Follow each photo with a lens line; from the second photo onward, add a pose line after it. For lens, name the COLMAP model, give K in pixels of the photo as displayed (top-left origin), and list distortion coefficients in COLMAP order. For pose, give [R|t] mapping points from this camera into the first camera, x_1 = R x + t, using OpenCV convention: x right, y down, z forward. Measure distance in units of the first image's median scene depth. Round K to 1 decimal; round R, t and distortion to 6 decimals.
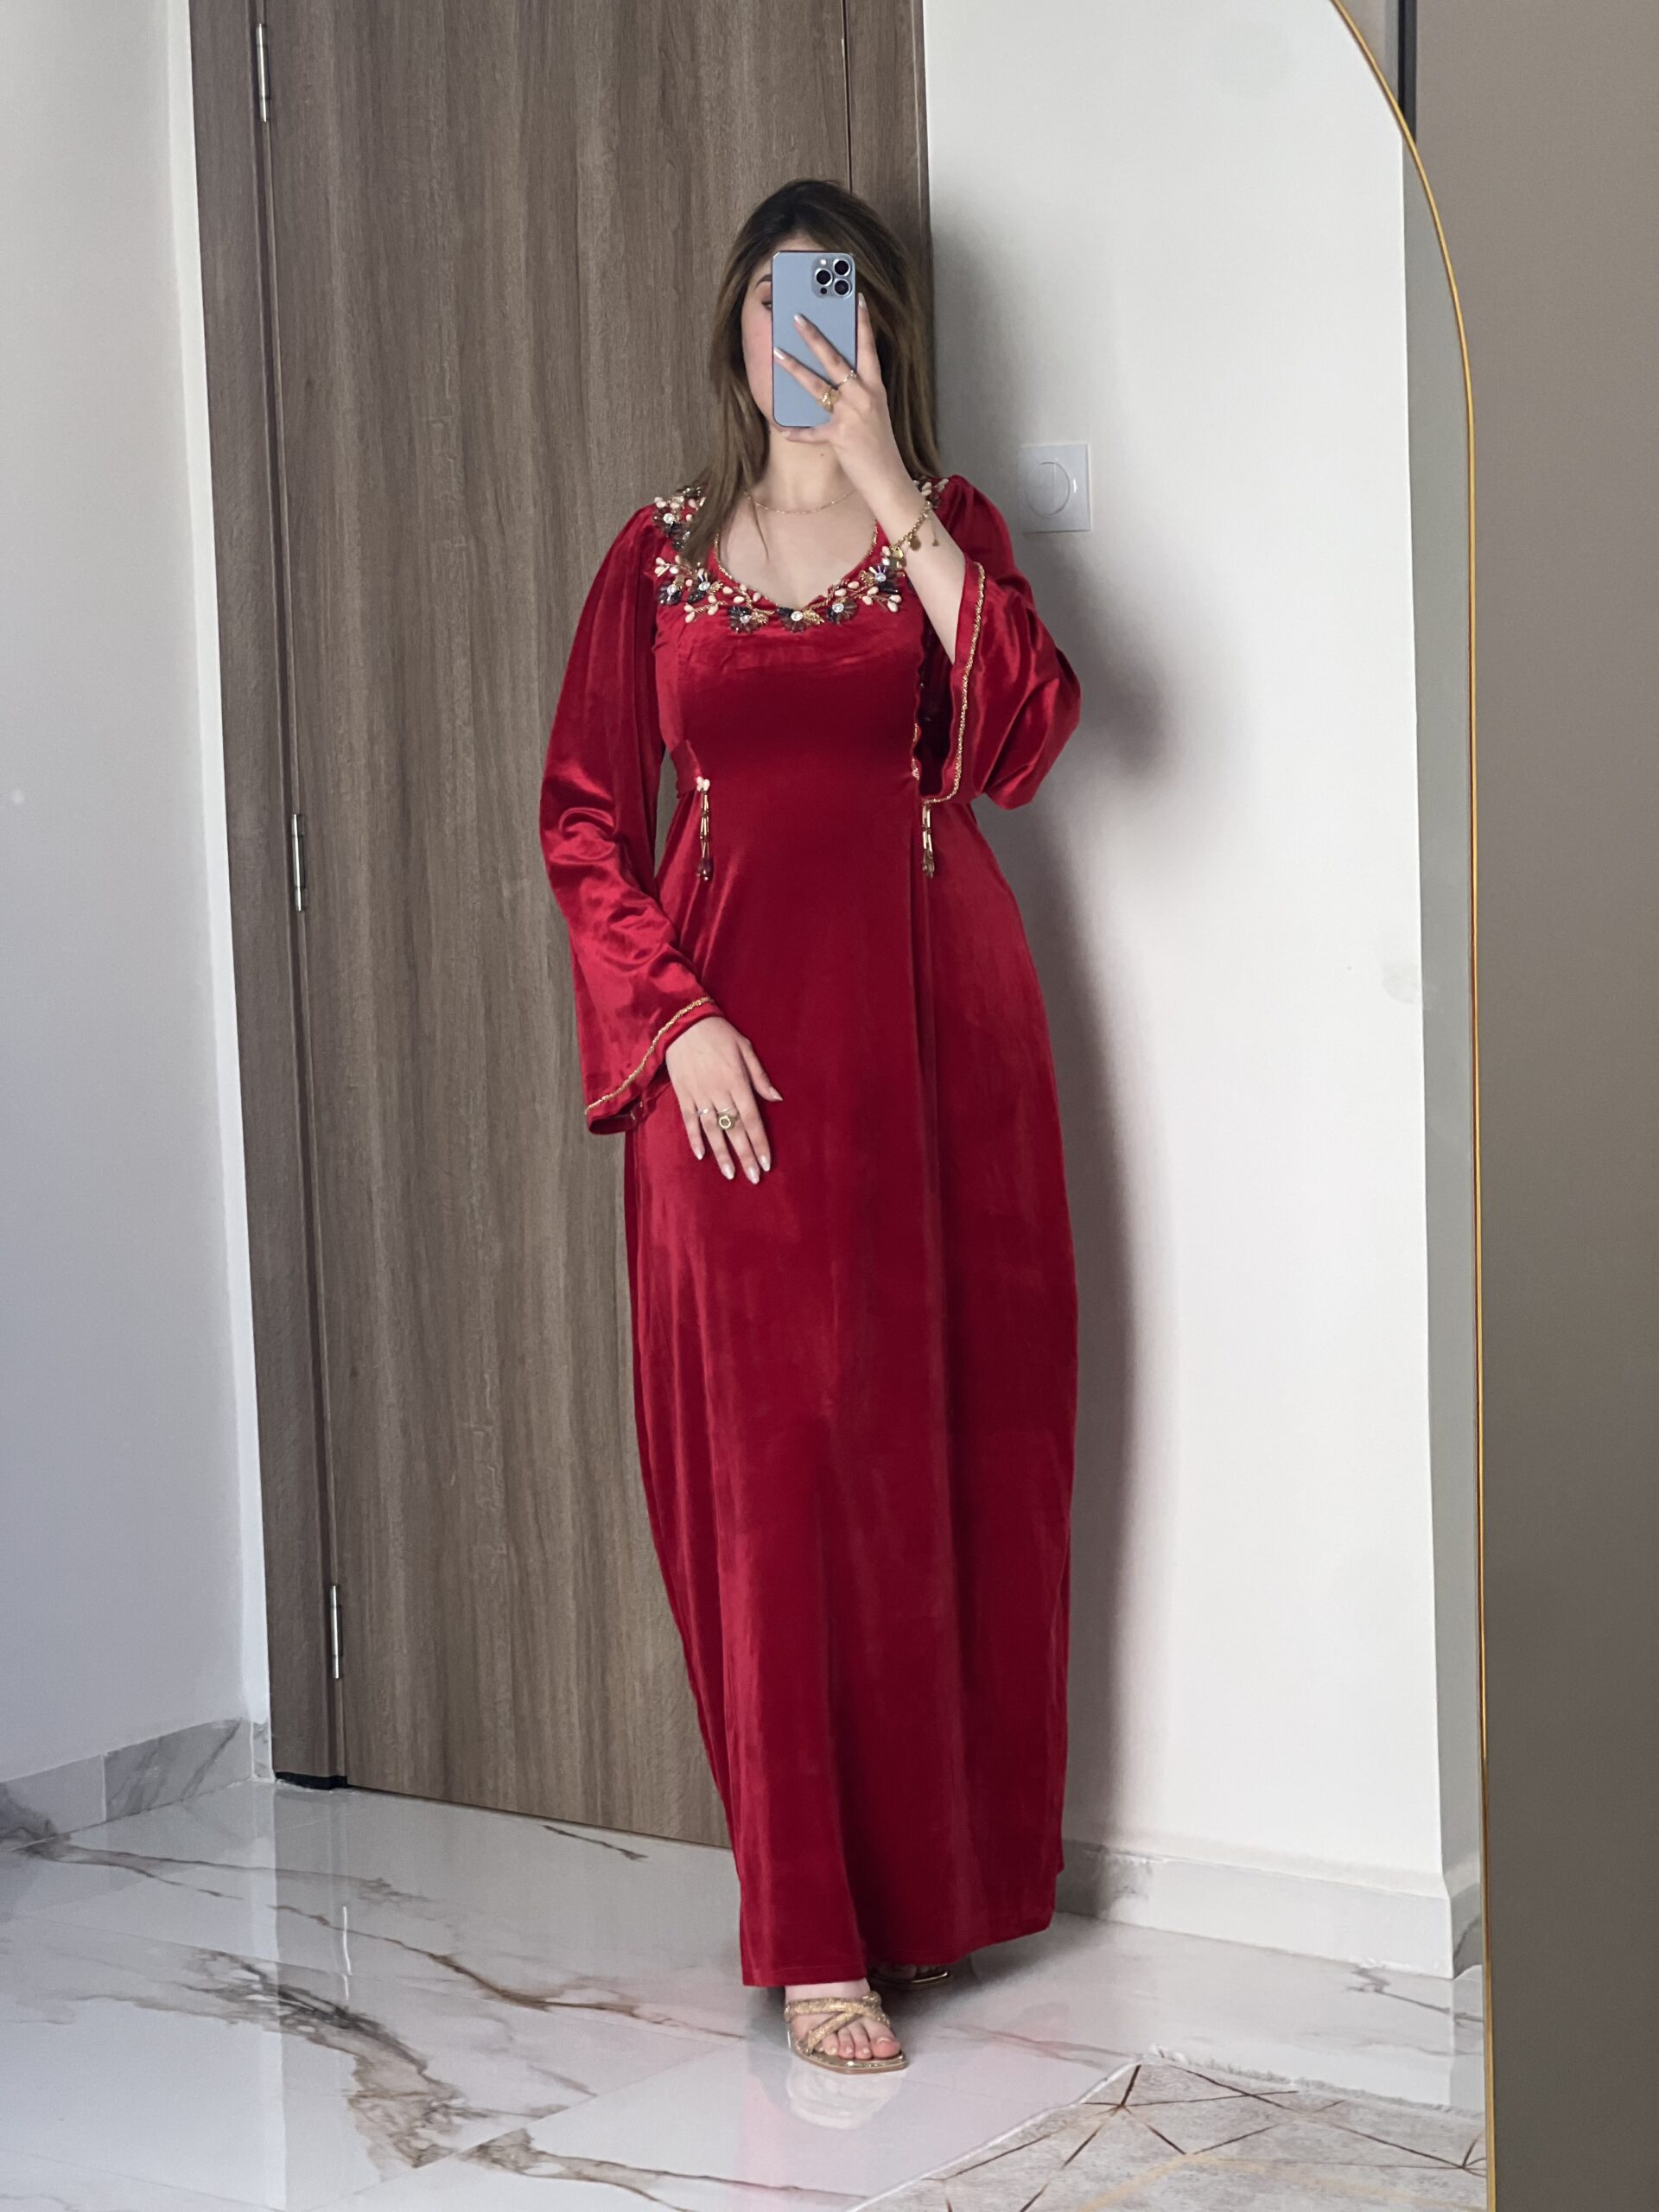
lens RADIAL K [[5037.1, 0, 807.9], [0, 5037.1, 1200.0], [0, 0, 1]] dist [0.480860, 0.000000]
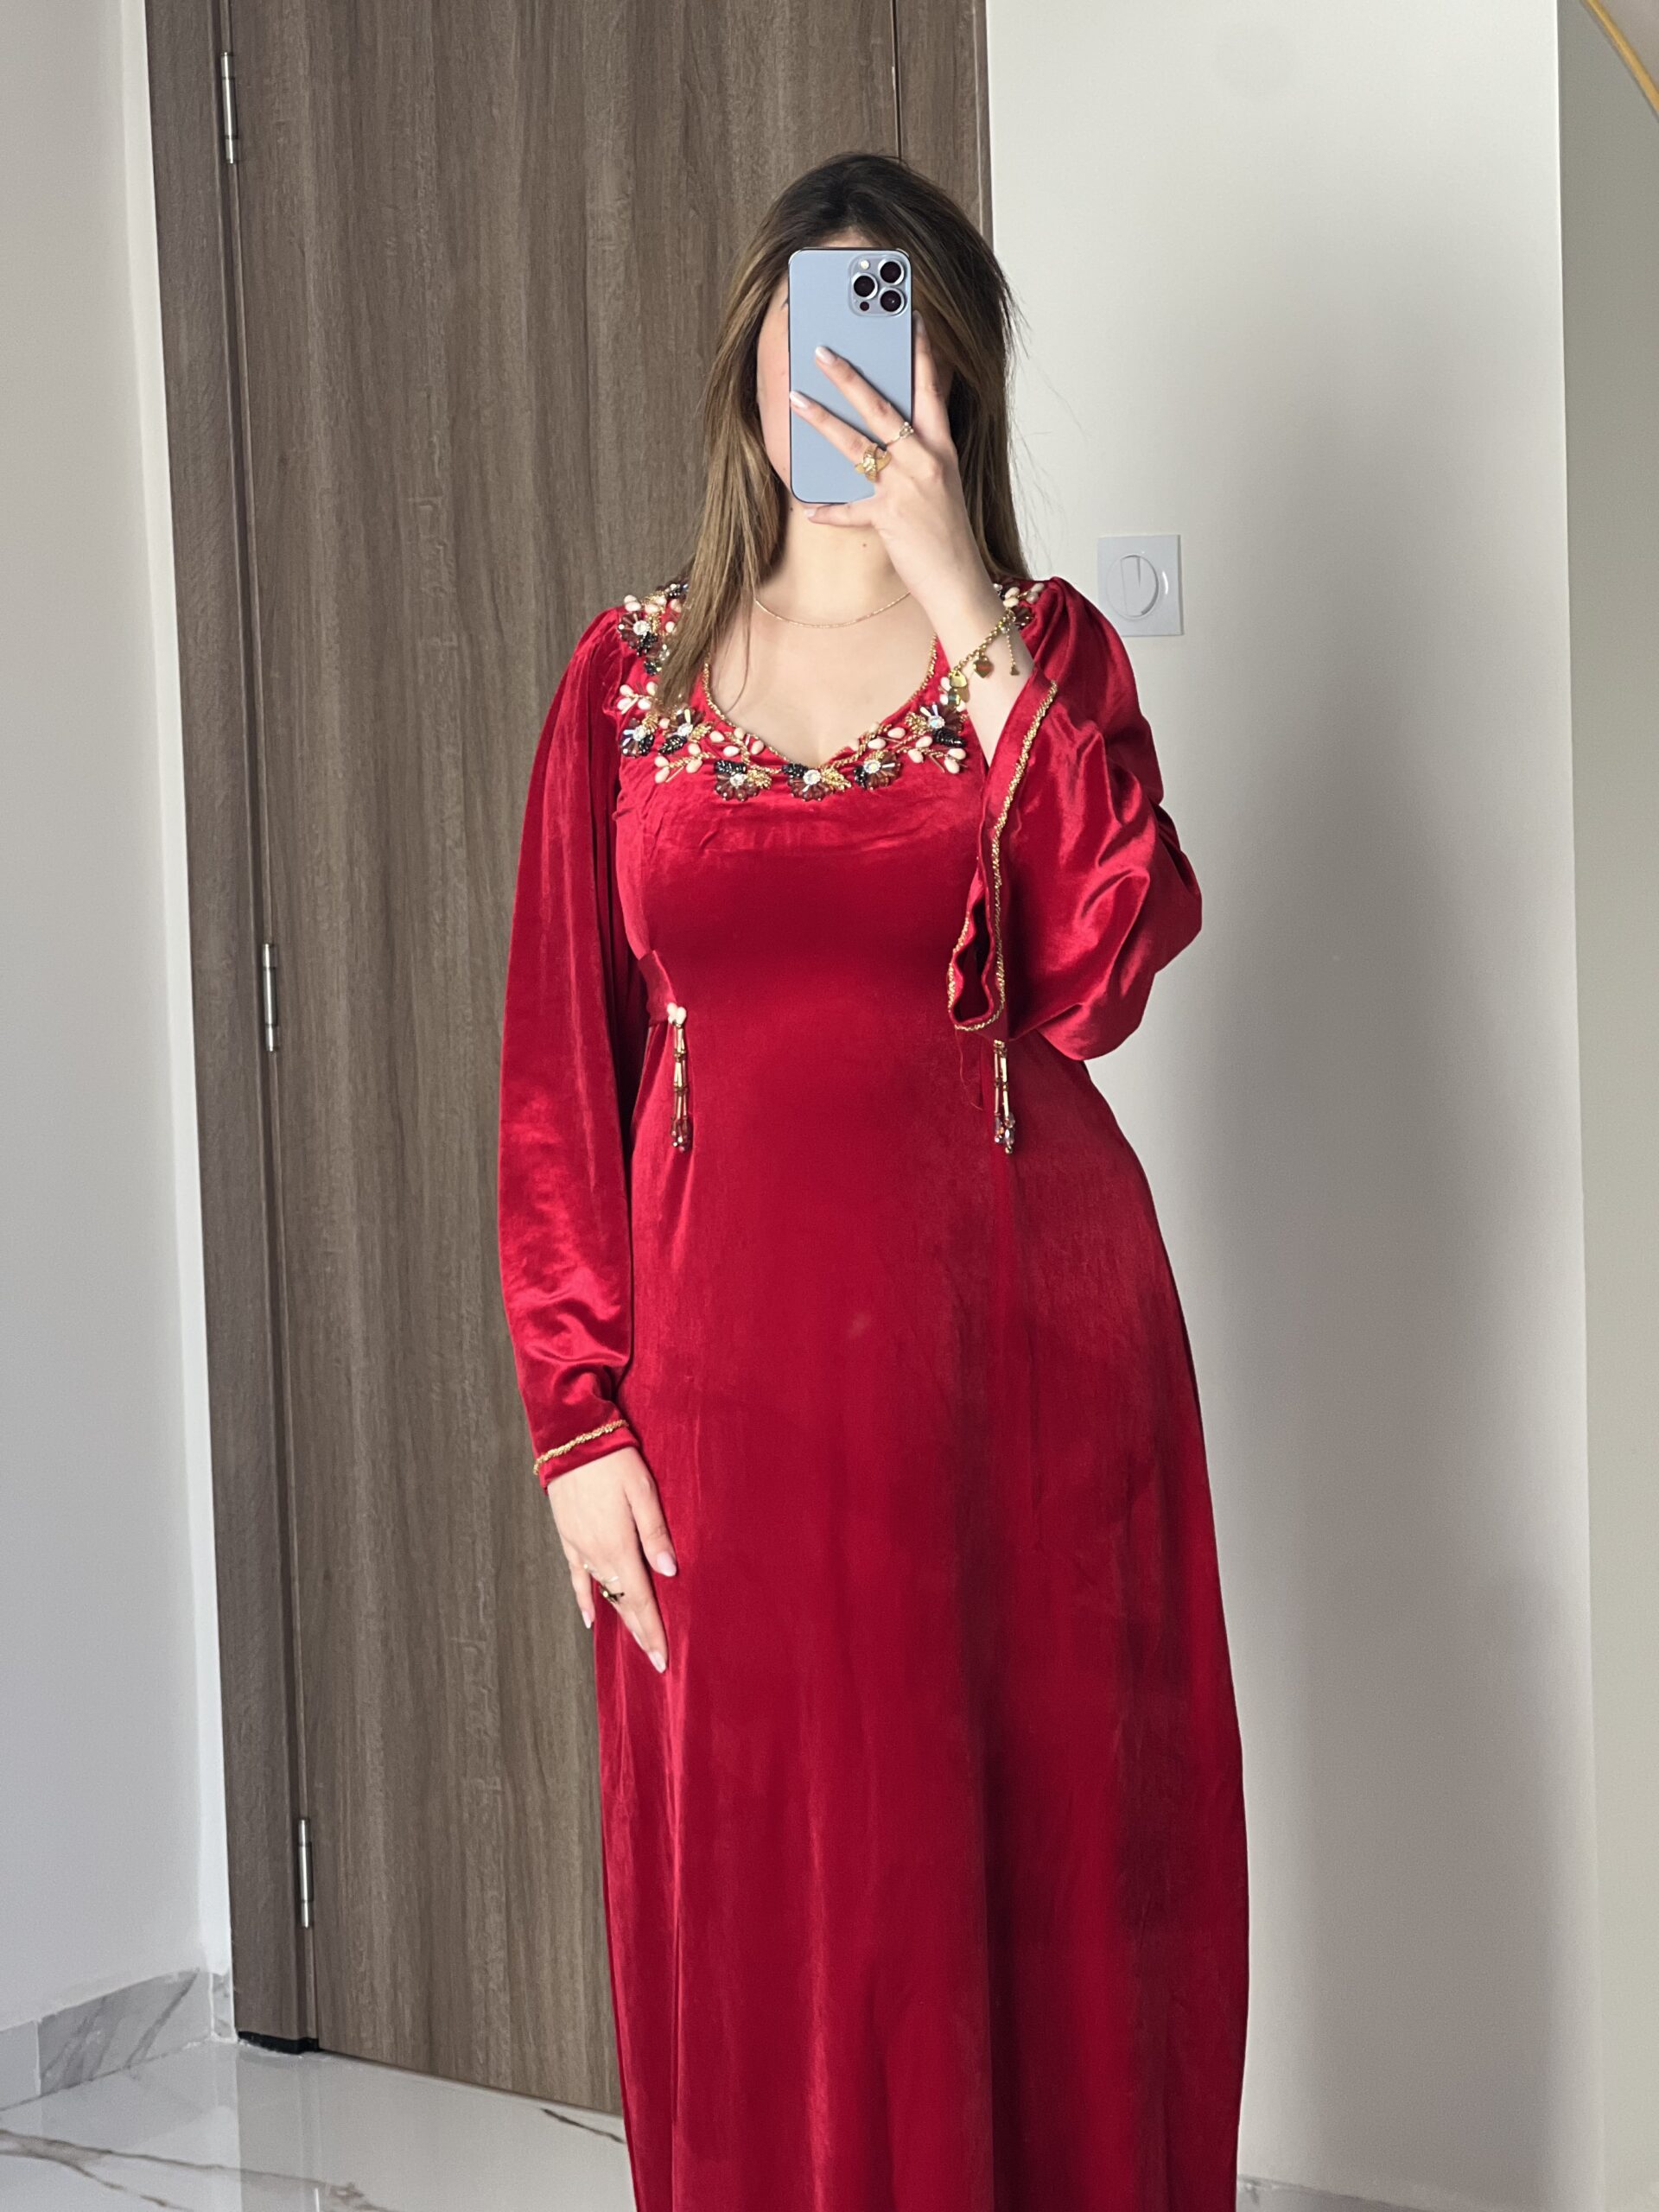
lens RADIAL K [[5037.1, 0, 820.7], [0, 5037.1, 1098.2], [0, 0, 1]] dist [0.480860, 0.000000]
pose [[0.999974, 0.003245, -0.006387, 0.000790], [-0.003473, 0.999344, -0.036044, -0.019412], [0.006266, 0.036066, 0.999330, 0.133538]]
